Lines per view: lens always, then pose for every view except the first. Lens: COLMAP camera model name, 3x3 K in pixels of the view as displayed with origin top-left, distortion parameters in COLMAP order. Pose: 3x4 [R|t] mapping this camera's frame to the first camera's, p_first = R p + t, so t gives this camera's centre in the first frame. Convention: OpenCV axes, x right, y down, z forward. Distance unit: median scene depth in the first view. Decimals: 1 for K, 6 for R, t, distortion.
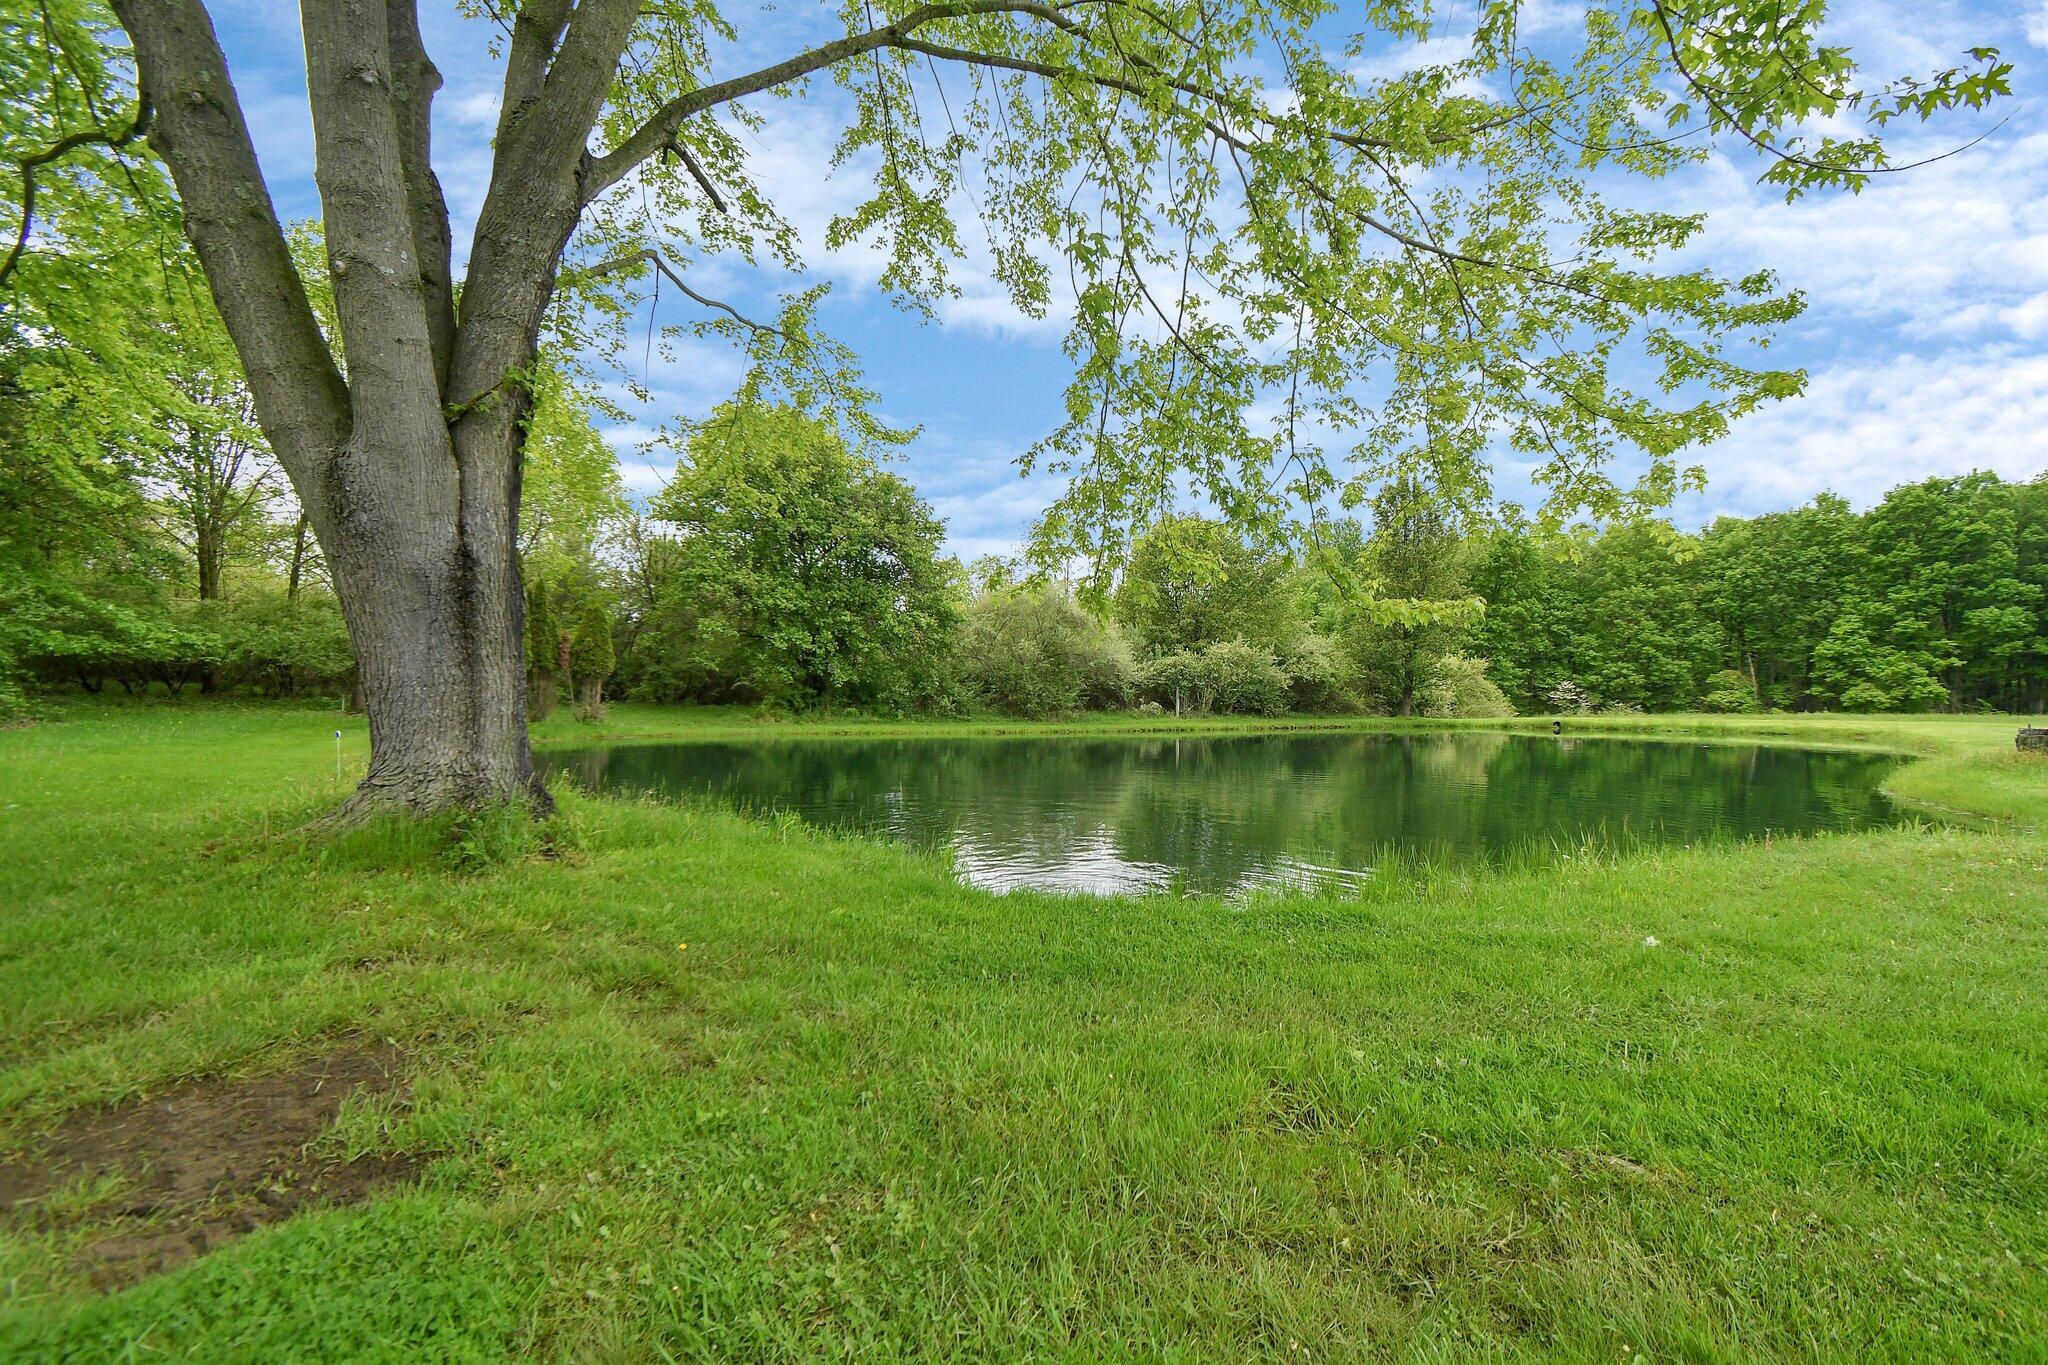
lens RADIAL K [[913.9, 0, 1016.5], [0, 913.9, 693.0], [0, 0, 1]] dist [0.001916, -0.000918]
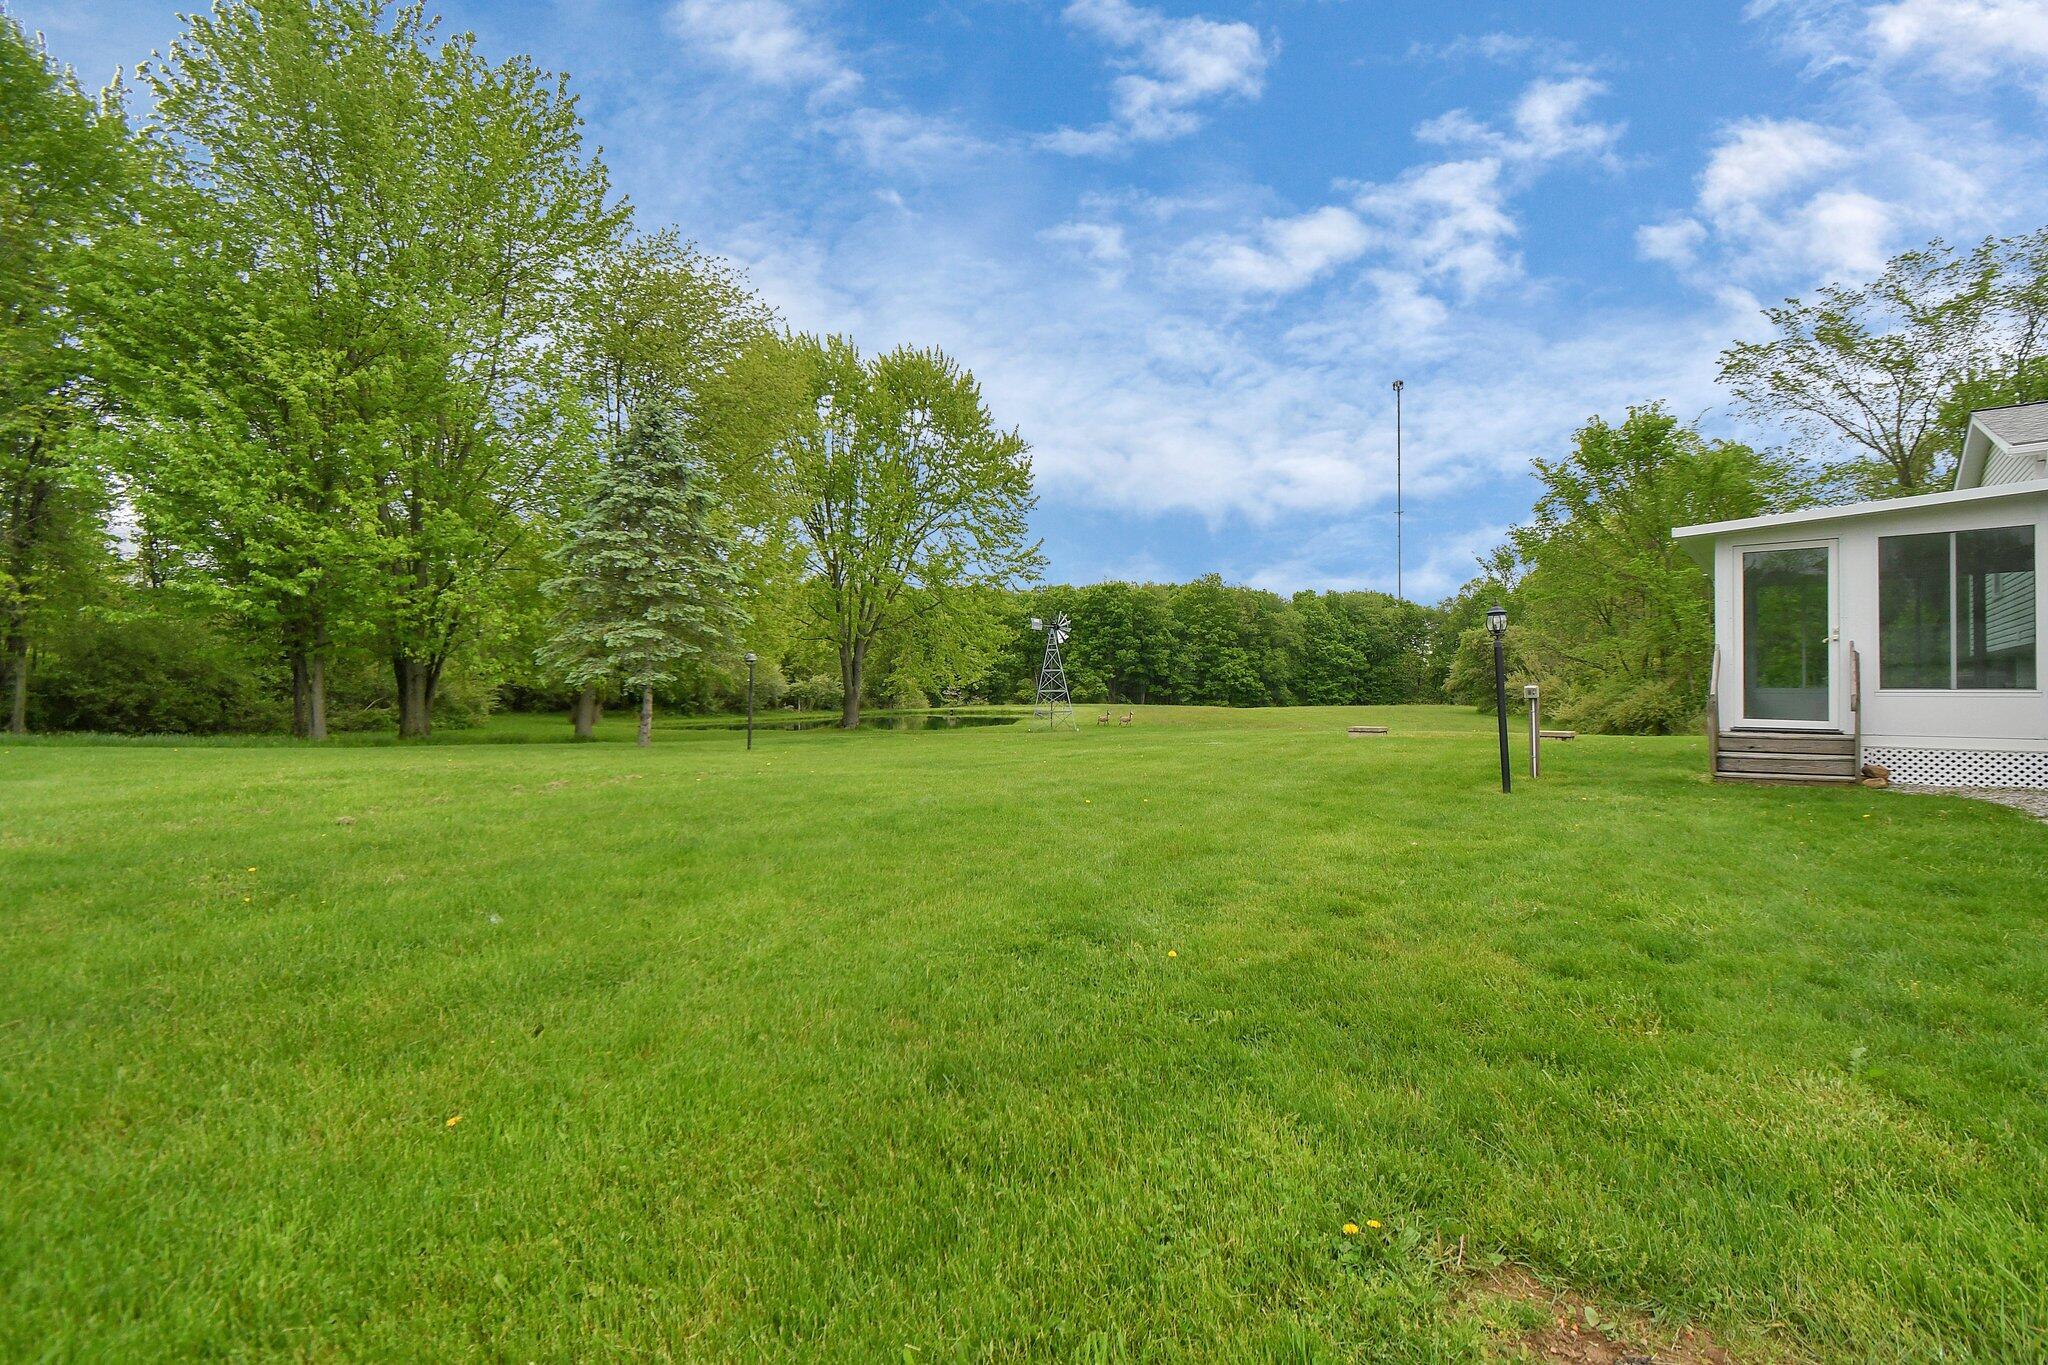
lens RADIAL K [[913.9, 0, 1023.0], [0, 913.9, 697.3], [0, 0, 1]] dist [0.001916, -0.000918]
pose [[0.804071, -0.014764, 0.594349, -0.363030], [0.004807, 0.999820, 0.018334, -0.024384], [-0.594513, -0.011885, 0.803998, -0.540991]]
